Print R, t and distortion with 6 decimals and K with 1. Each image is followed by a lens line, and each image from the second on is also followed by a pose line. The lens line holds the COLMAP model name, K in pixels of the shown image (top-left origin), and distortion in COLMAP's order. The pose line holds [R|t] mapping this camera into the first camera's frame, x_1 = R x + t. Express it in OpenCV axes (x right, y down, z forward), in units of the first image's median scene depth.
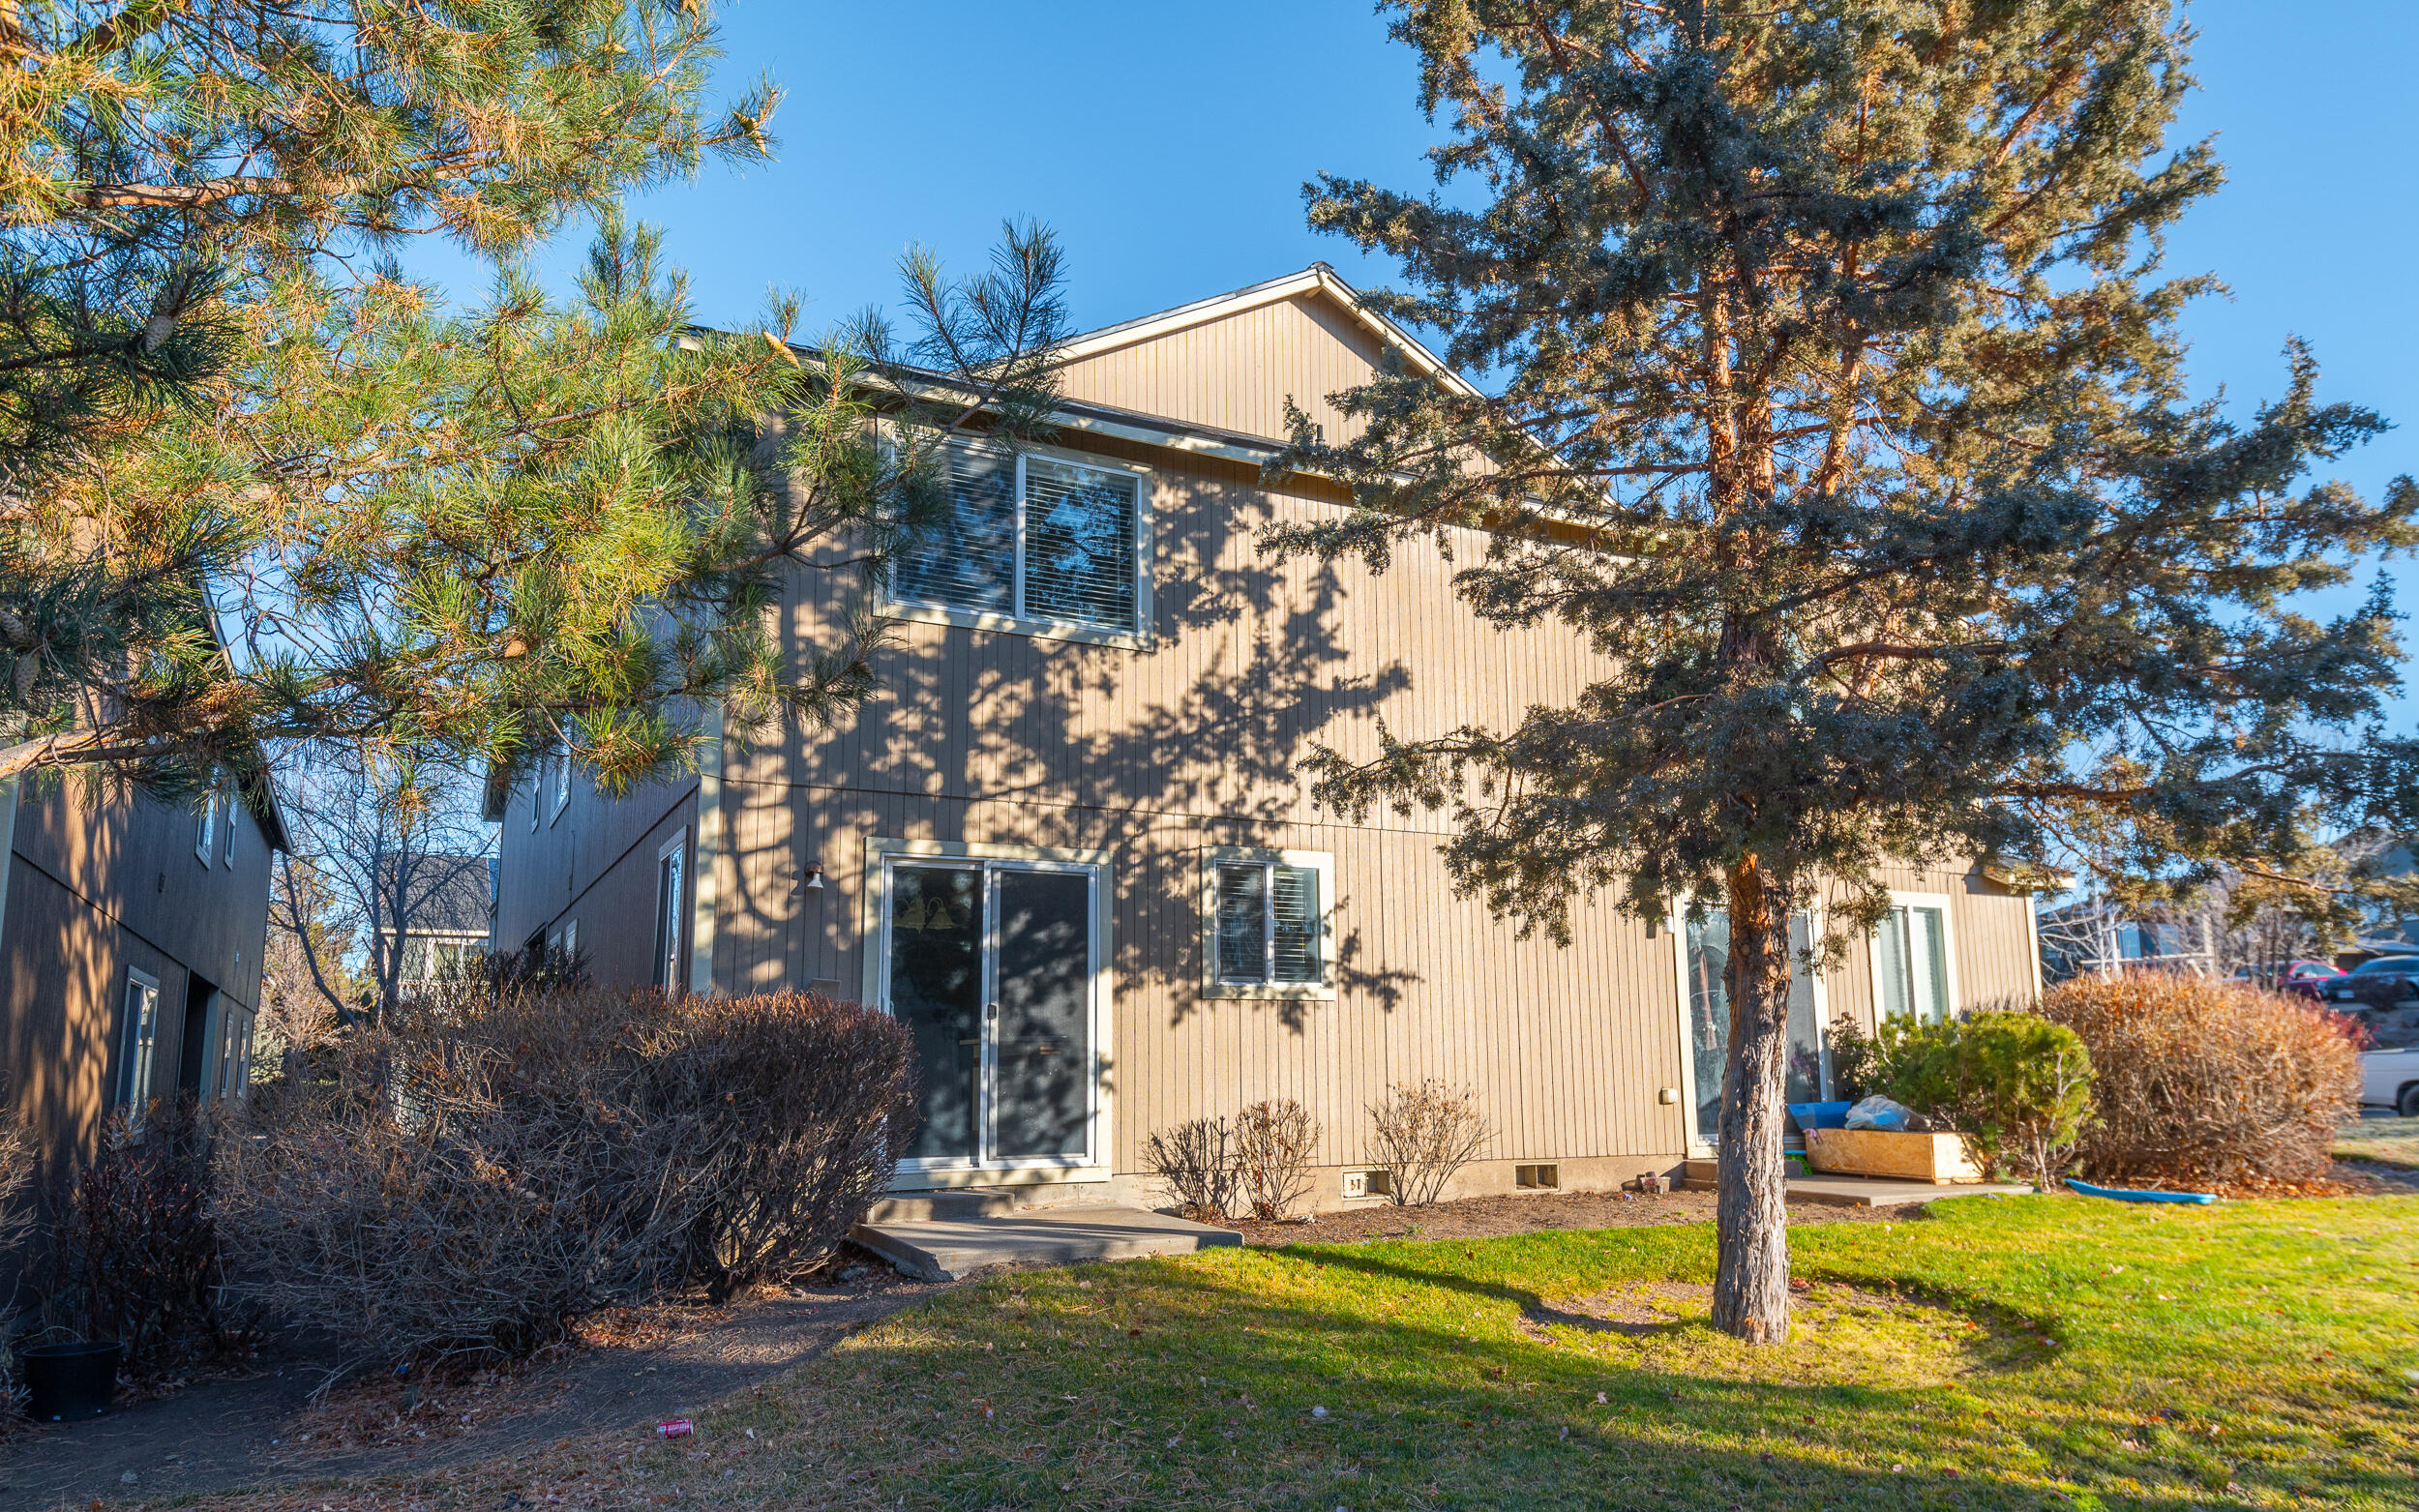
lens RADIAL K [[1373.3, 0, 1207.5], [0, 1373.3, 861.0], [0, 0, 1]] dist [0.000052, -0.000782]
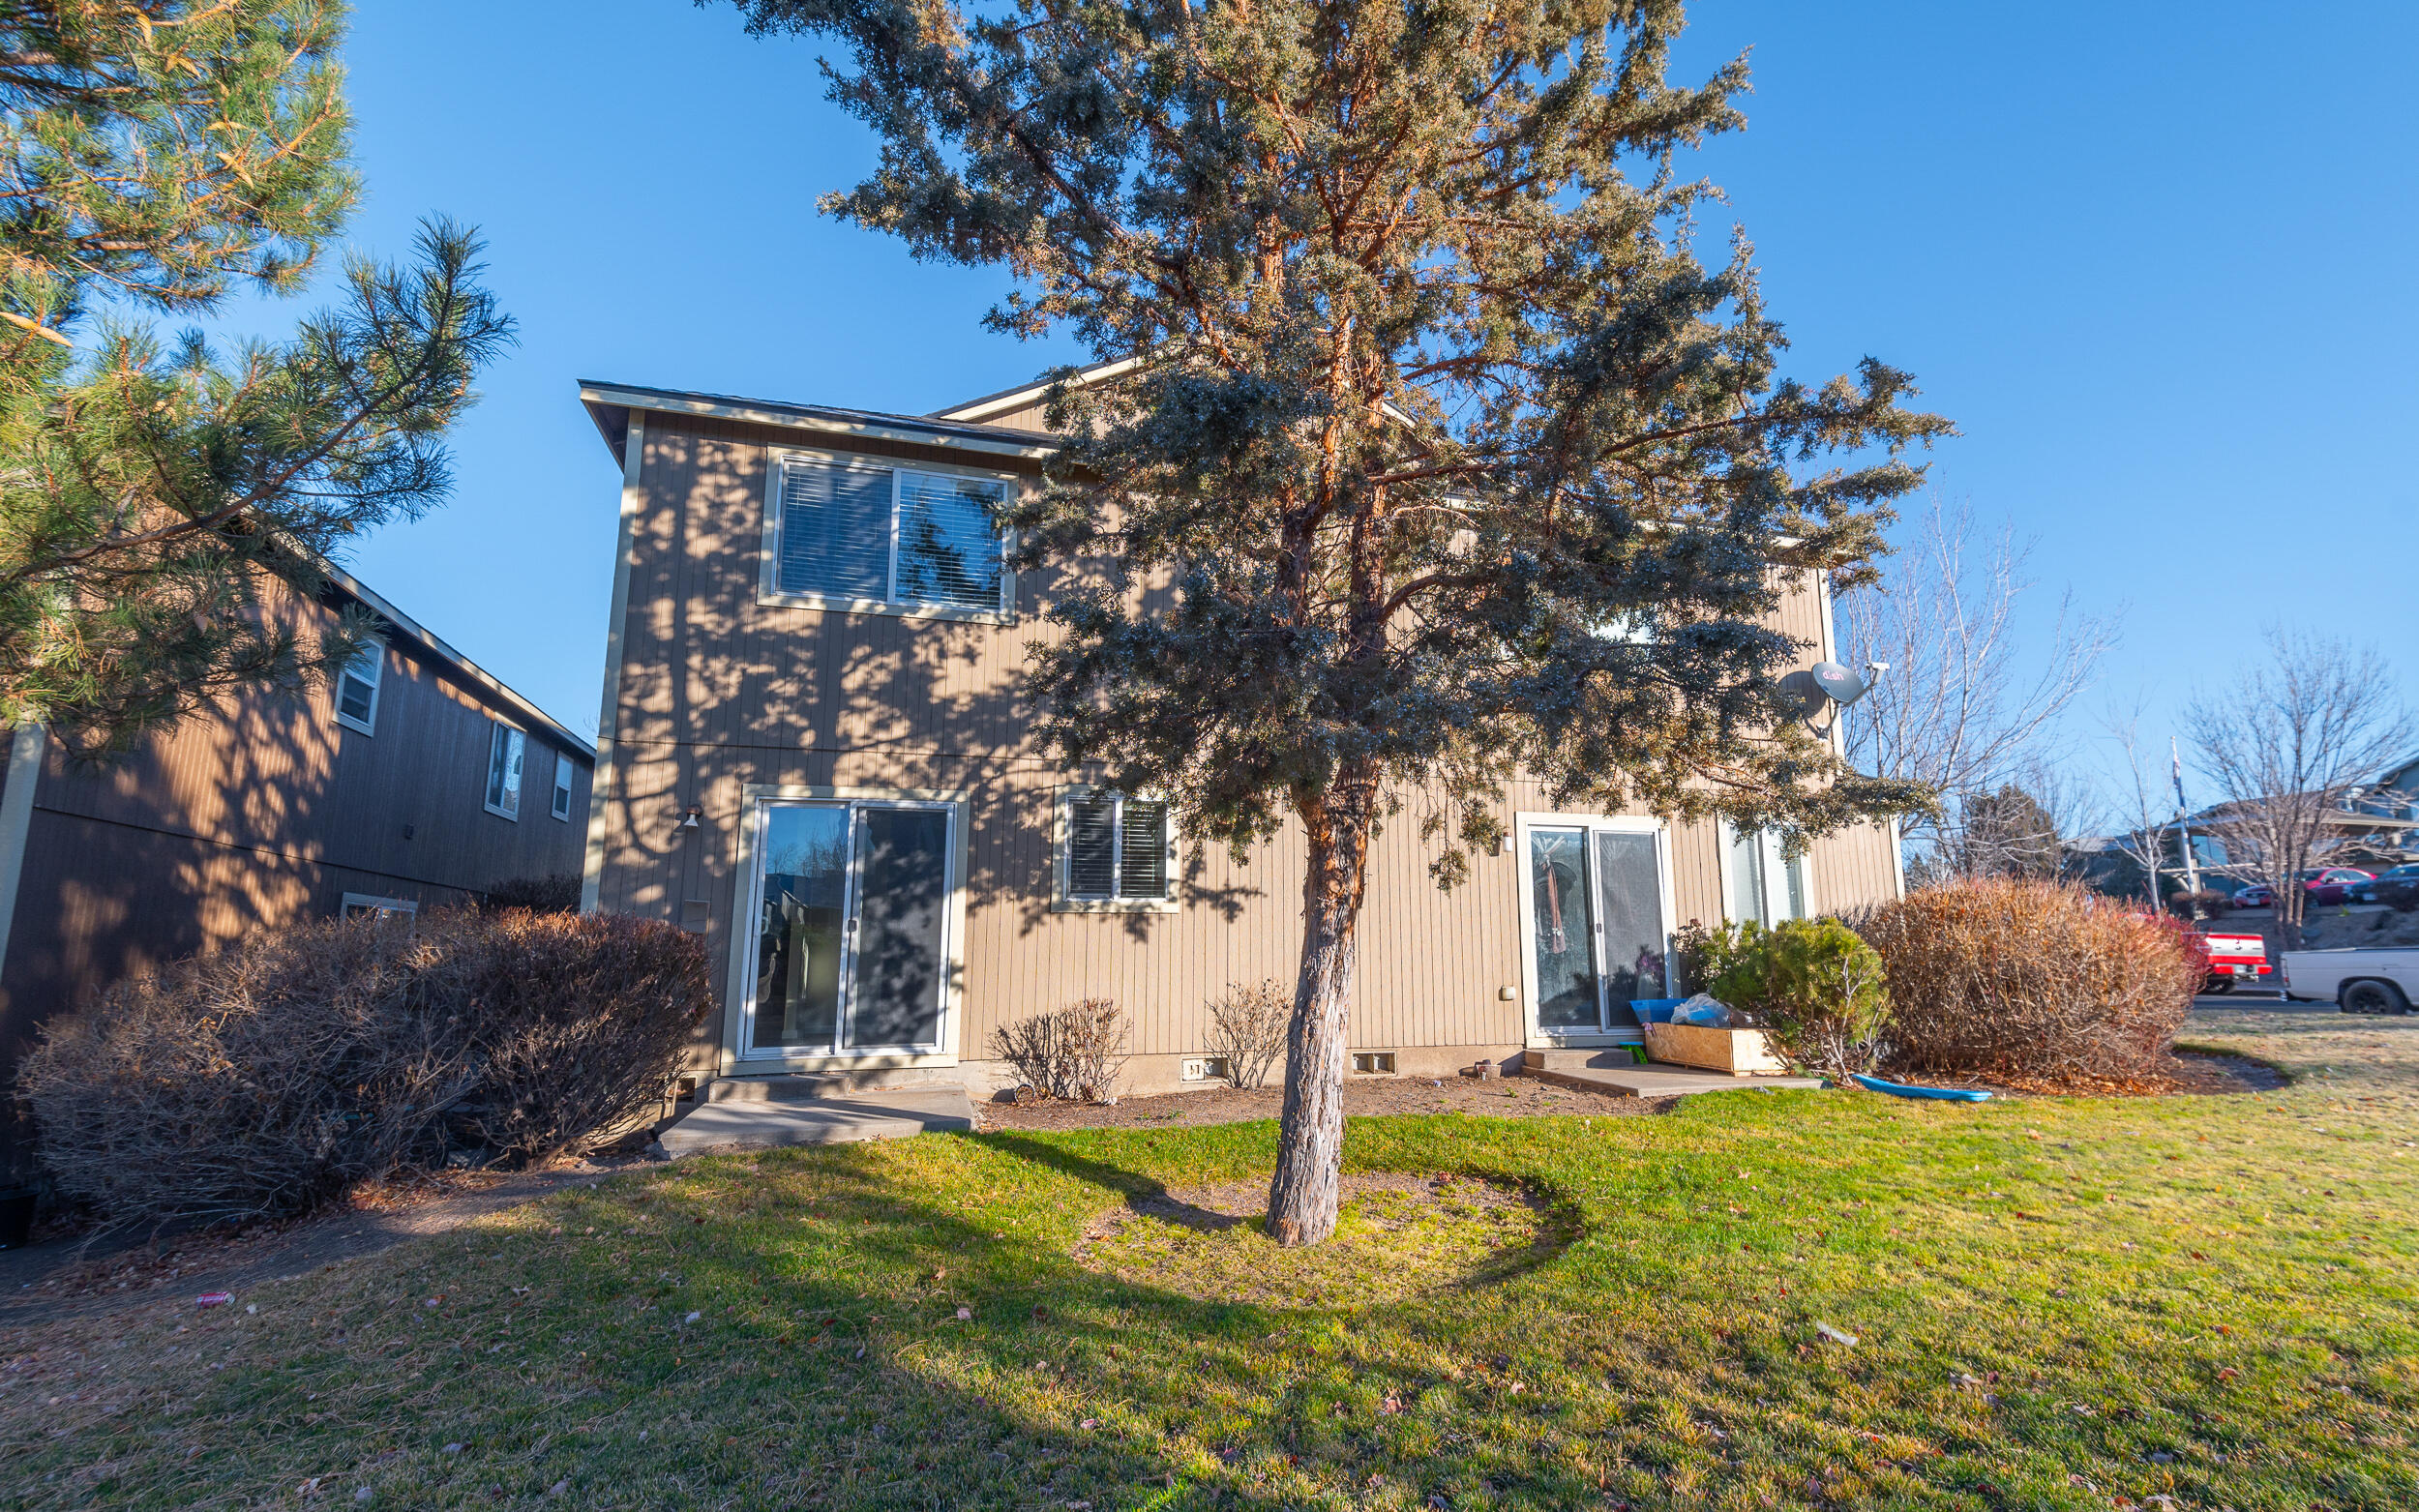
lens RADIAL K [[1065.6, 0, 1157.2], [0, 1065.6, 784.1], [0, 0, 1]] dist [0.011194, -0.000167]
pose [[0.990062, -0.024732, -0.138441, 0.229473], [0.022426, 0.999583, -0.018196, 0.007712], [0.138833, 0.014911, 0.990204, 0.096494]]
